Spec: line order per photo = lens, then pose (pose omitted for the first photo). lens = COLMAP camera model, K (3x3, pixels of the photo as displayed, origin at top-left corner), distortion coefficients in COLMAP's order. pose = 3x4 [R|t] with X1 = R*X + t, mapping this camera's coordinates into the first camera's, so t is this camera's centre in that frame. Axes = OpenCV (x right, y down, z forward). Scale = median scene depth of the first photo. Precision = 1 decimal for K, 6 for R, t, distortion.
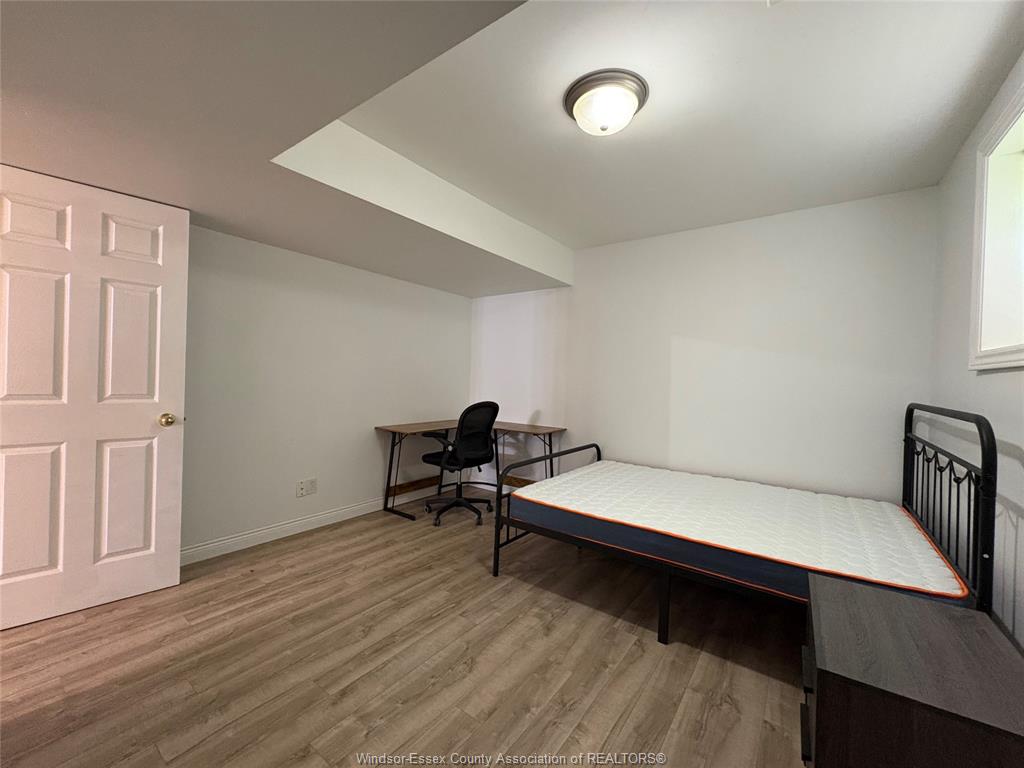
lens RADIAL K [[409.2, 0, 513.2], [0, 409.2, 384.8], [0, 0, 1]] dist [-0.000249, 0.000301]
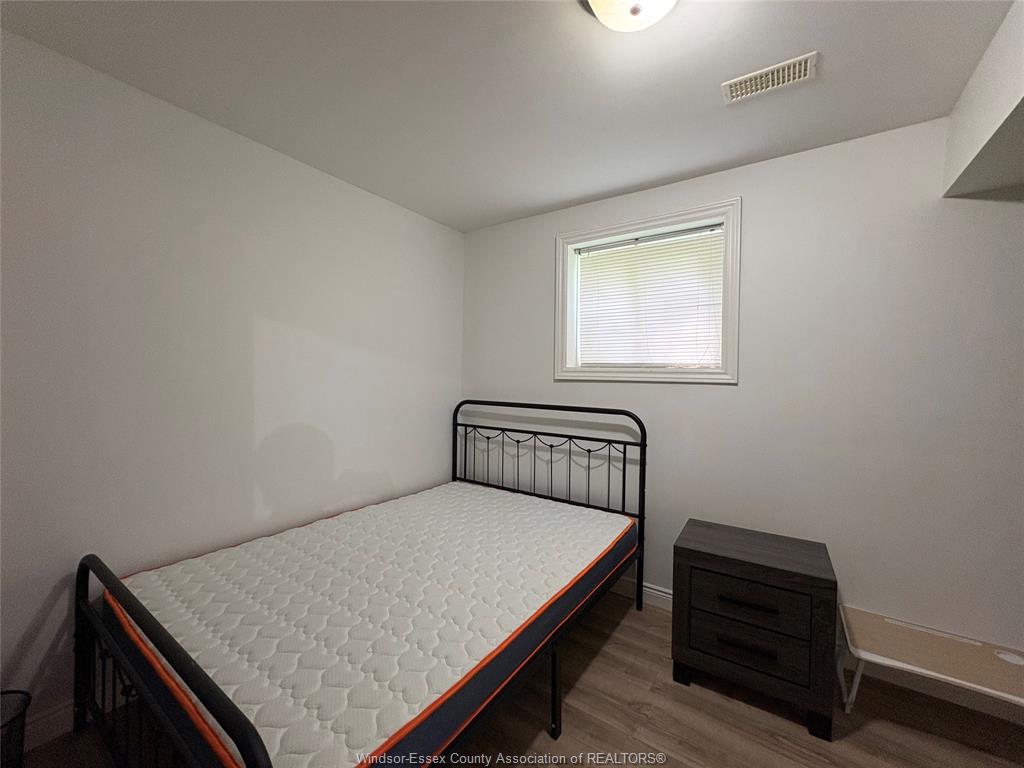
lens RADIAL K [[409.2, 0, 512.1], [0, 409.2, 382.5], [0, 0, 1]] dist [-0.000249, 0.000301]
pose [[-0.029806, -0.042182, 0.998665, -0.396223], [-0.001970, 0.999110, 0.042142, -0.082769], [-0.999554, -0.000711, -0.029862, 1.135146]]
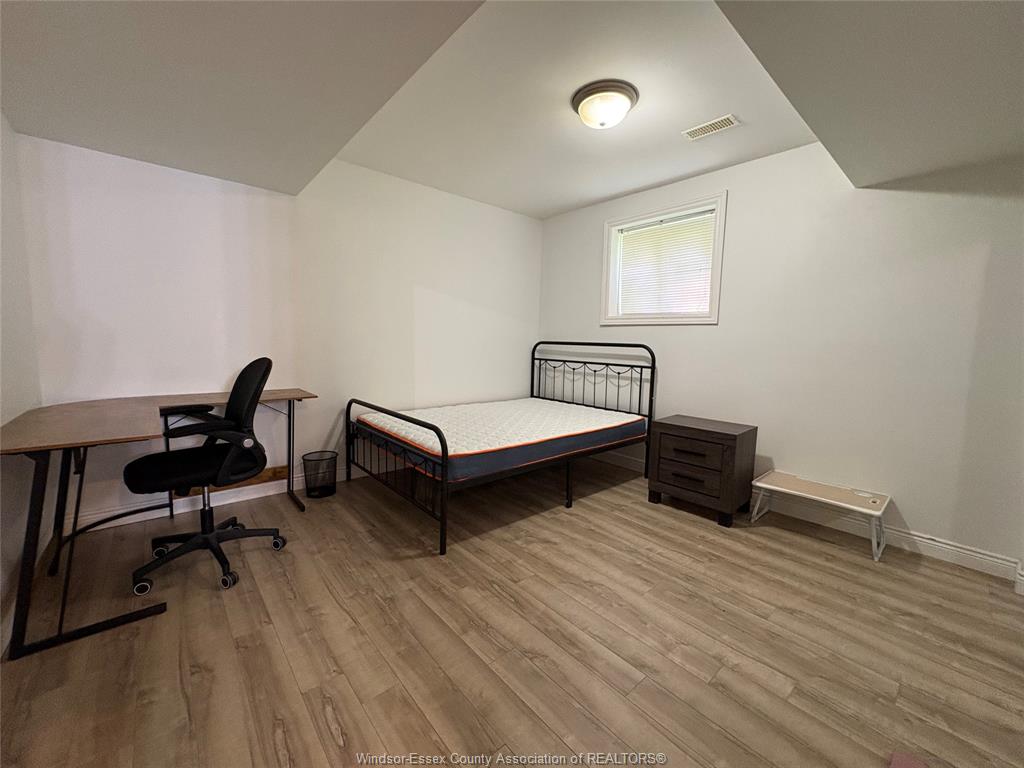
lens RADIAL K [[409.2, 0, 512.9], [0, 409.2, 383.5], [0, 0, 1]] dist [-0.000249, 0.000301]
pose [[0.217505, -0.121892, 0.968418, -1.078228], [-0.004370, 0.992040, 0.125847, 0.001198], [-0.976050, -0.031604, 0.215241, 0.915421]]
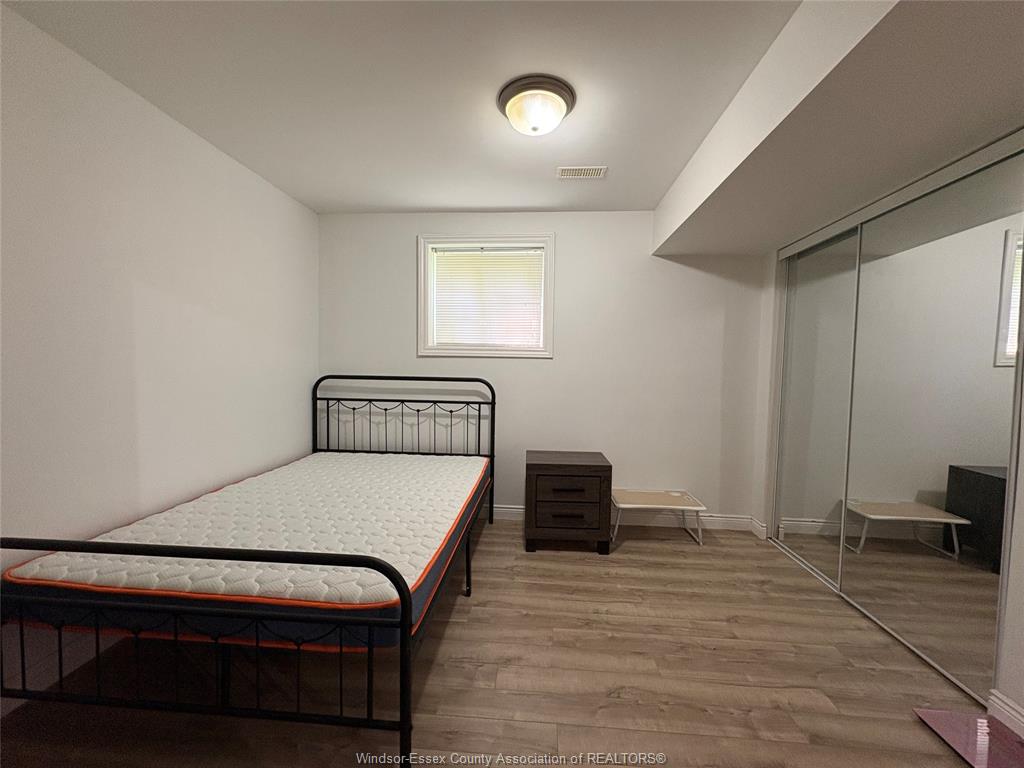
lens RADIAL K [[409.2, 0, 512.6], [0, 409.2, 382.7], [0, 0, 1]] dist [-0.000249, 0.000301]
pose [[-0.529912, -0.069349, 0.845212, -0.642764], [-0.016595, 0.997308, 0.071423, -0.049206], [-0.847890, 0.023822, -0.529636, 1.525042]]
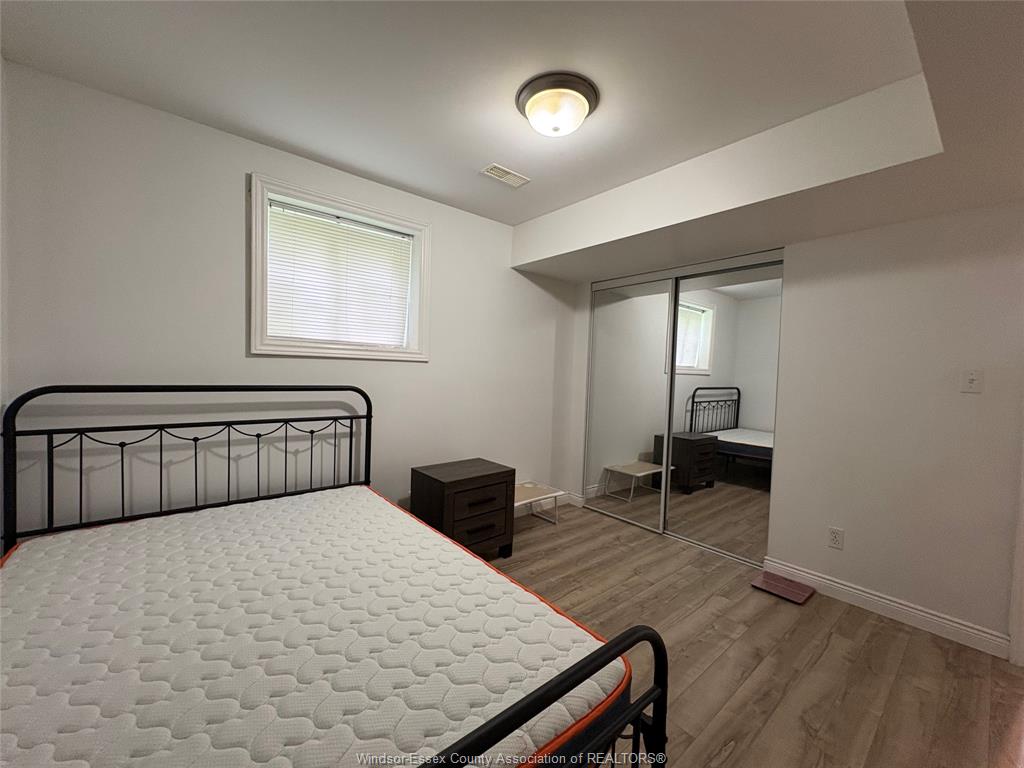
lens RADIAL K [[409.2, 0, 512.6], [0, 409.2, 384.0], [0, 0, 1]] dist [-0.000249, 0.000301]
pose [[-0.970178, -0.066027, 0.233227, 0.046449], [-0.053994, 0.996878, 0.057615, -0.055094], [-0.236303, 0.043304, -0.970714, 1.903065]]
